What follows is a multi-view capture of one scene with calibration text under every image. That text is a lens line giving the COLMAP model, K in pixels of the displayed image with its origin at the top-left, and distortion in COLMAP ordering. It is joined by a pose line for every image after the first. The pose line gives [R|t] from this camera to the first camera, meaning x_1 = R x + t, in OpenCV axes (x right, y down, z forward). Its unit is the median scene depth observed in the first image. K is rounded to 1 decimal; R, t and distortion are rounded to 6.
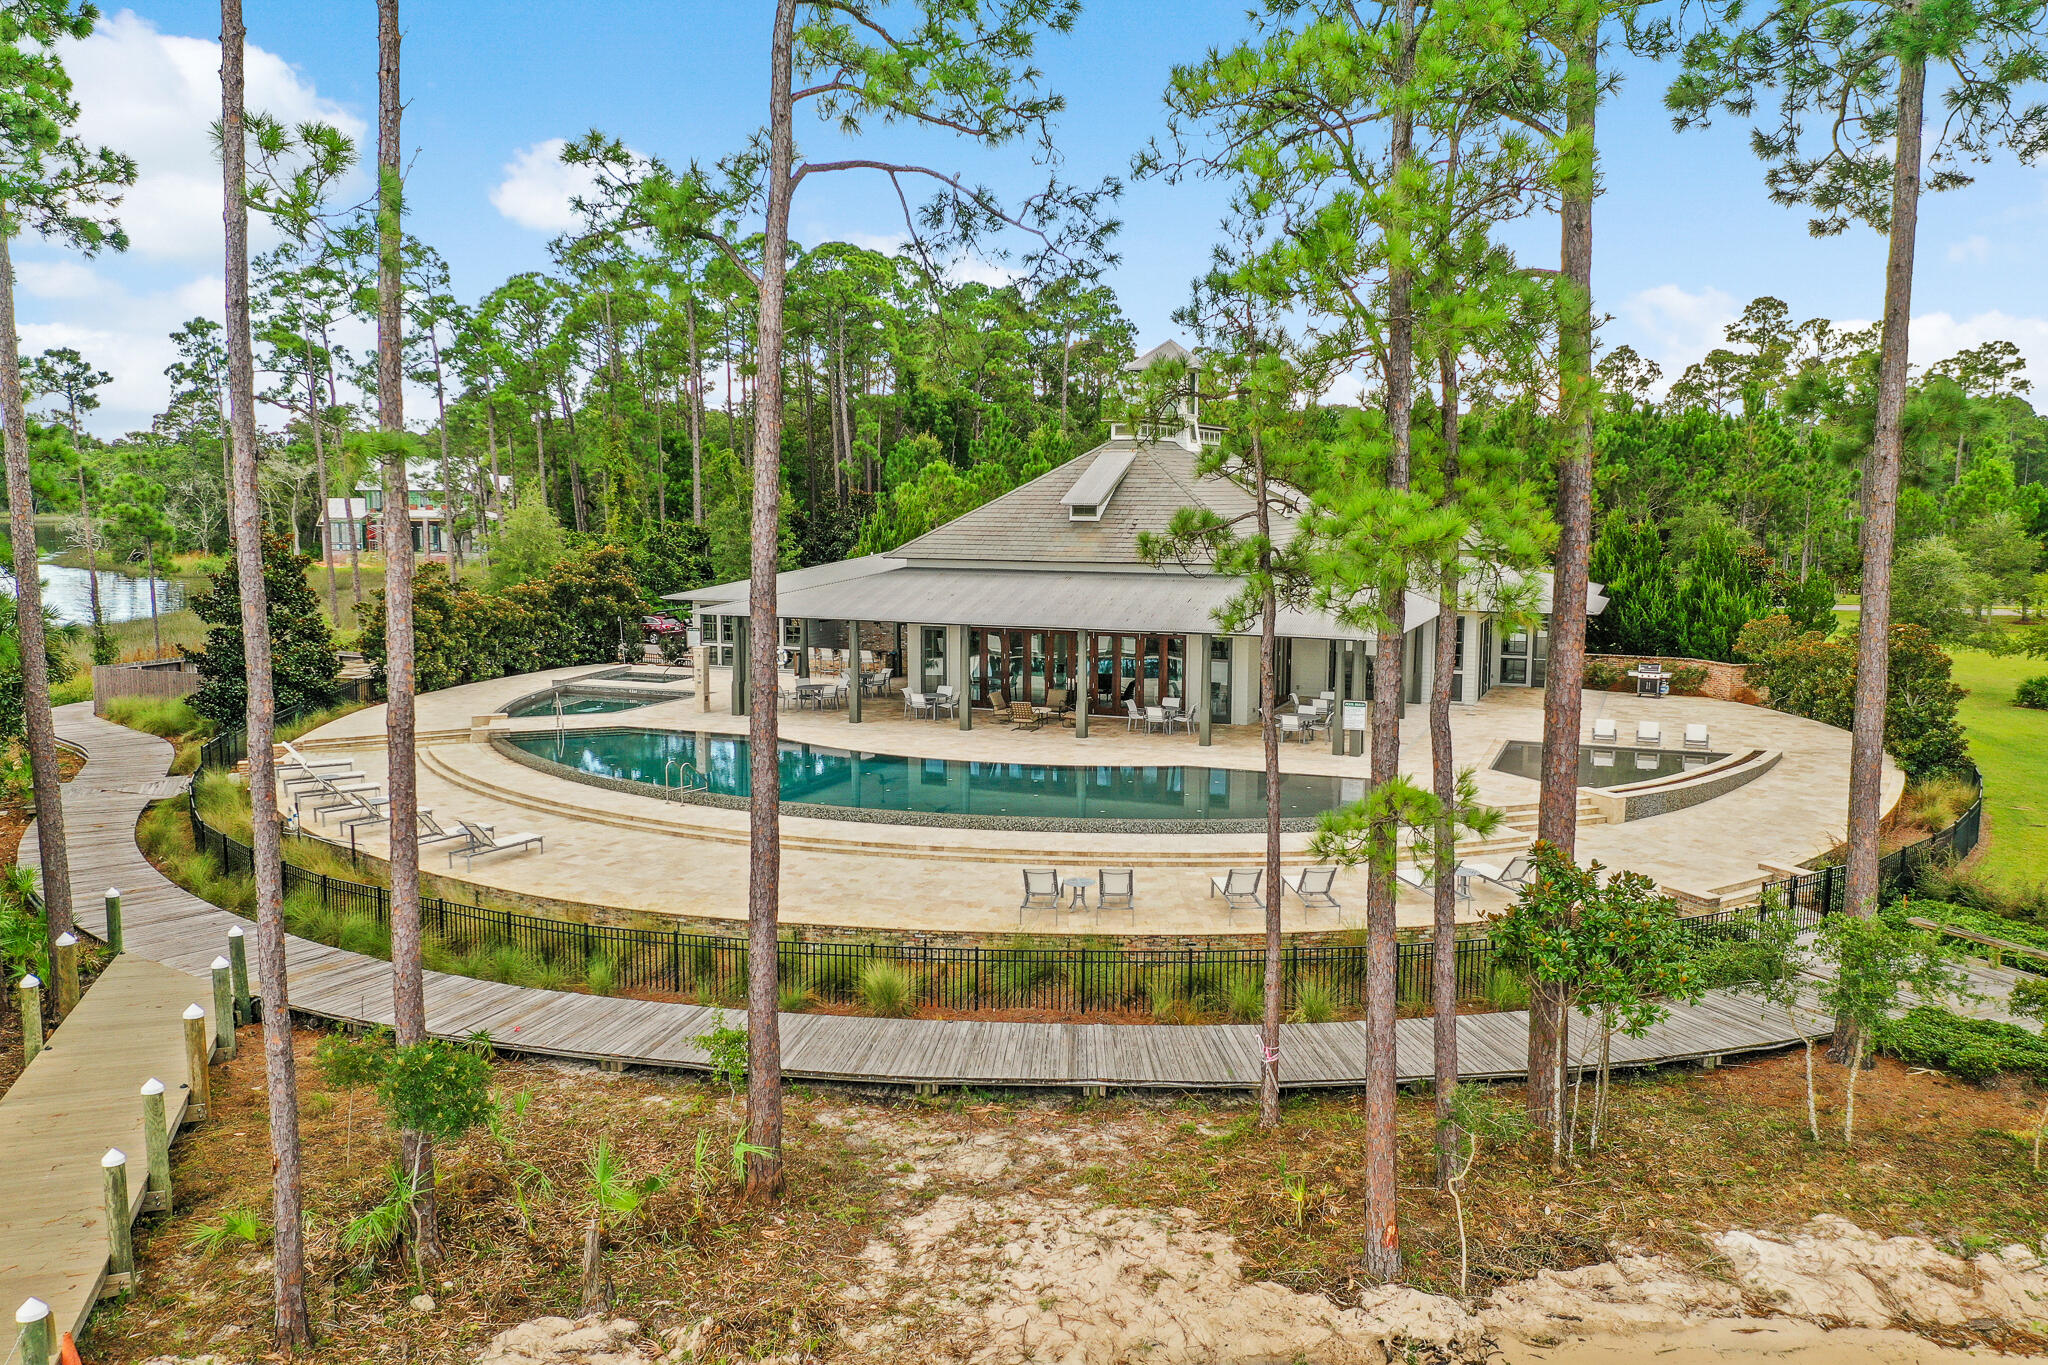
lens RADIAL K [[1598.5, 0, 1024.0], [0, 1598.5, 682.5], [0, 0, 1]] dist [-0.006834, -0.001599]
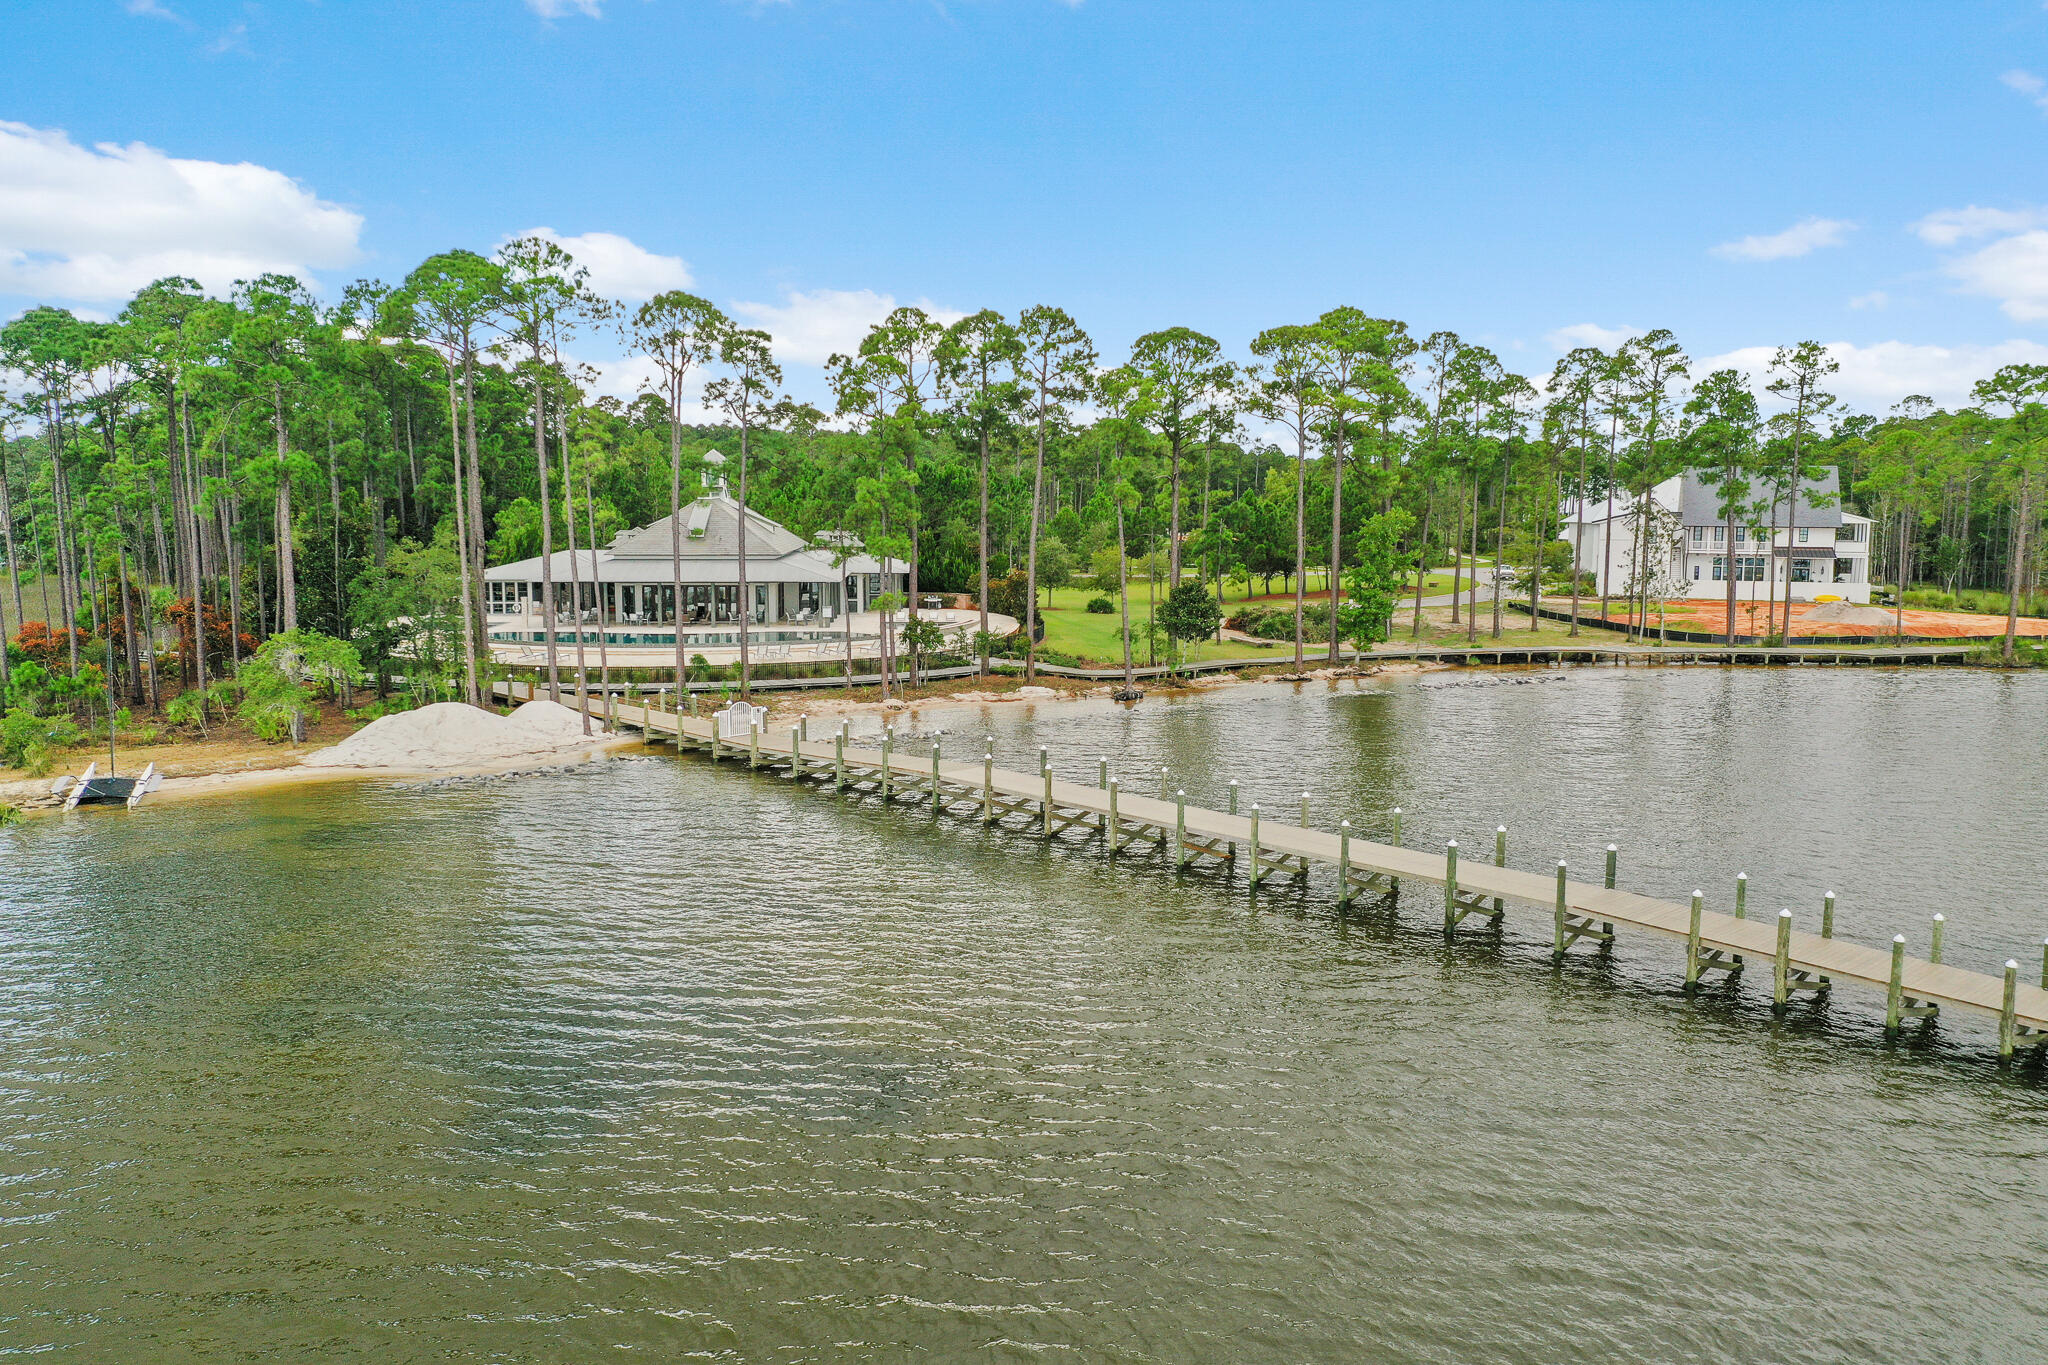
lens RADIAL K [[1598.5, 0, 1024.0], [0, 1598.5, 682.5], [0, 0, 1]] dist [-0.006834, -0.001599]
pose [[0.908732, -0.051760, 0.414157, -0.445437], [0.050902, 0.998618, 0.013114, 0.090186], [-0.414264, 0.009164, 0.910111, -1.140481]]
